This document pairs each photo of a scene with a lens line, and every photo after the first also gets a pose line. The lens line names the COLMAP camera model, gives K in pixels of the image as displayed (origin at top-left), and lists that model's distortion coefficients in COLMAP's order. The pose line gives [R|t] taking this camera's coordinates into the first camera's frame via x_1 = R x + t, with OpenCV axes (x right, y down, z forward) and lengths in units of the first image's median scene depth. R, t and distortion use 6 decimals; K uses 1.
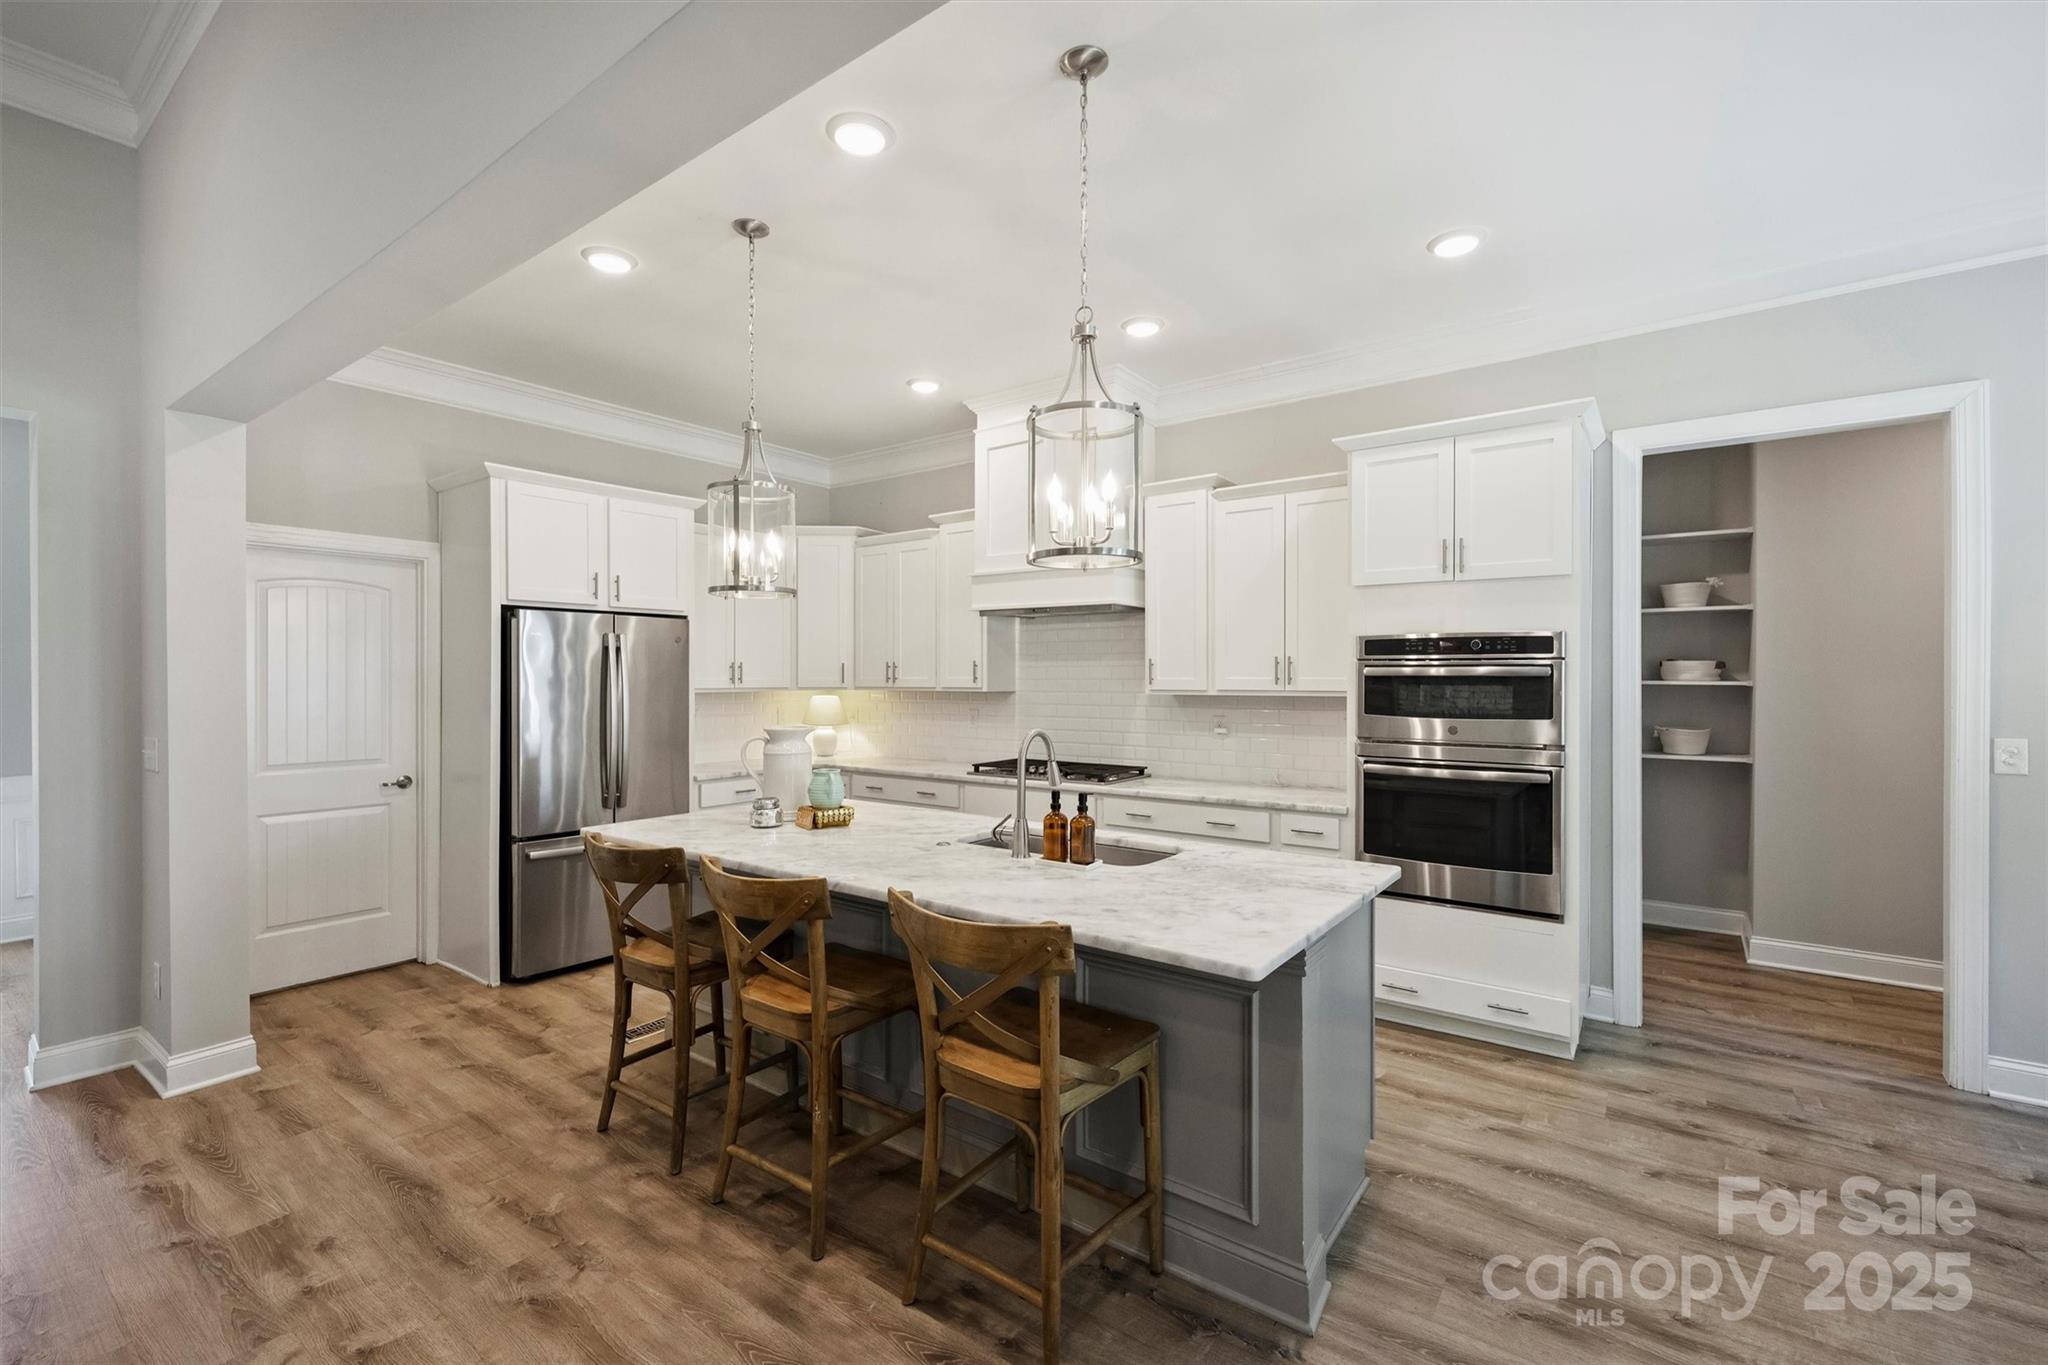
lens RADIAL K [[972.5, 0, 1025.3], [0, 972.5, 680.4], [0, 0, 1]] dist [0.000887, 0.000098]
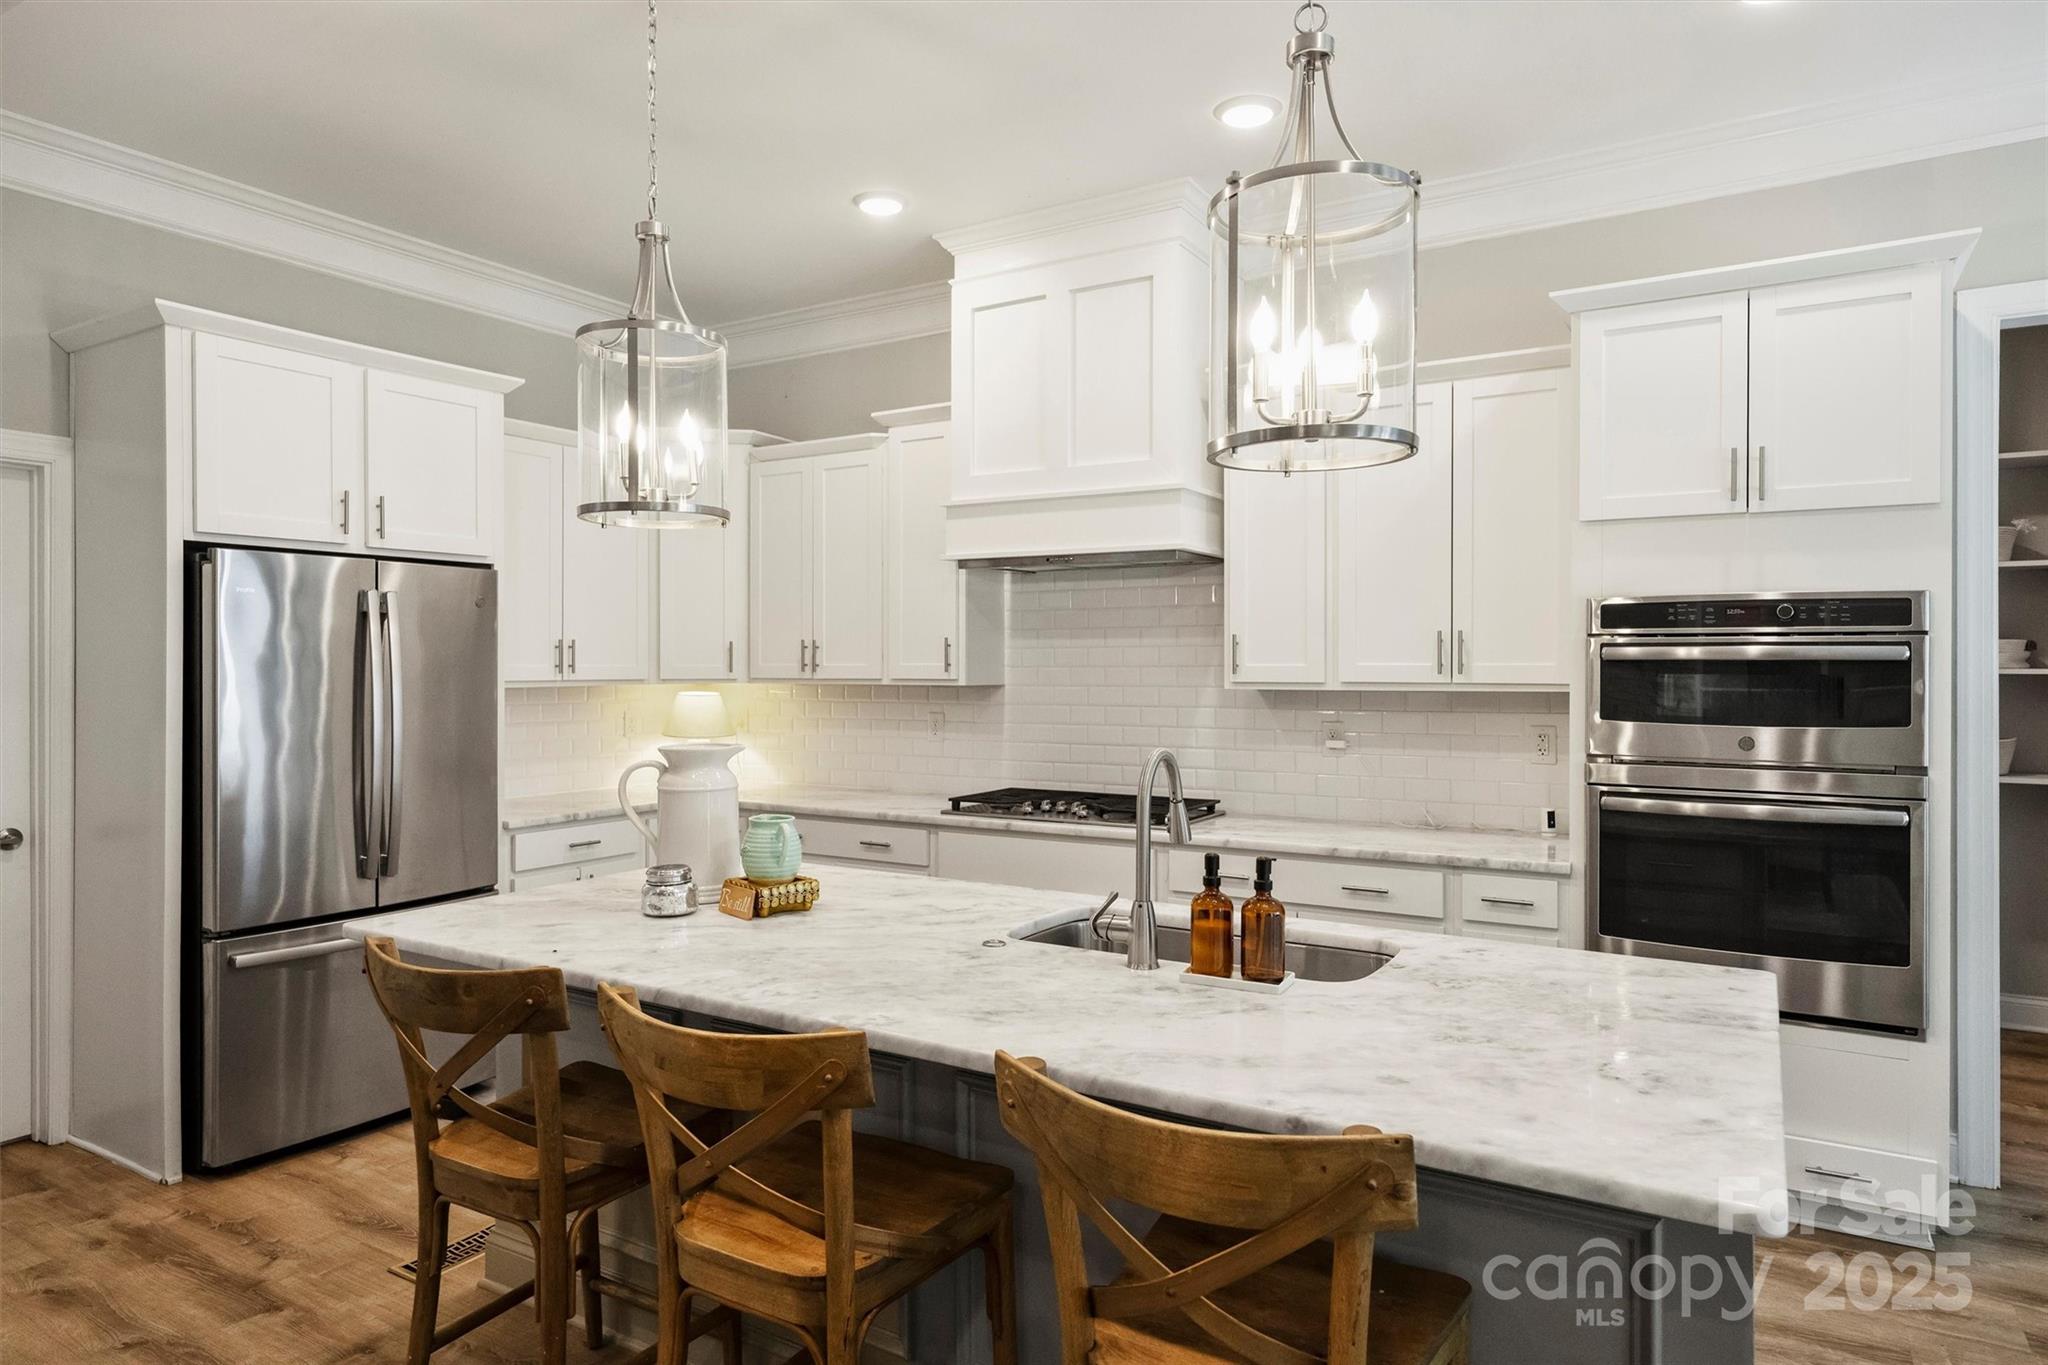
lens RADIAL K [[1312.5, 0, 1017.6], [0, 1312.5, 669.8], [0, 0, 1]] dist [0.000146, -0.000672]
pose [[0.995465, -0.000230, 0.095133, -0.118959], [0.000296, 1.000000, -0.000672, 0.002322], [-0.095133, 0.000697, 0.995464, 0.168674]]
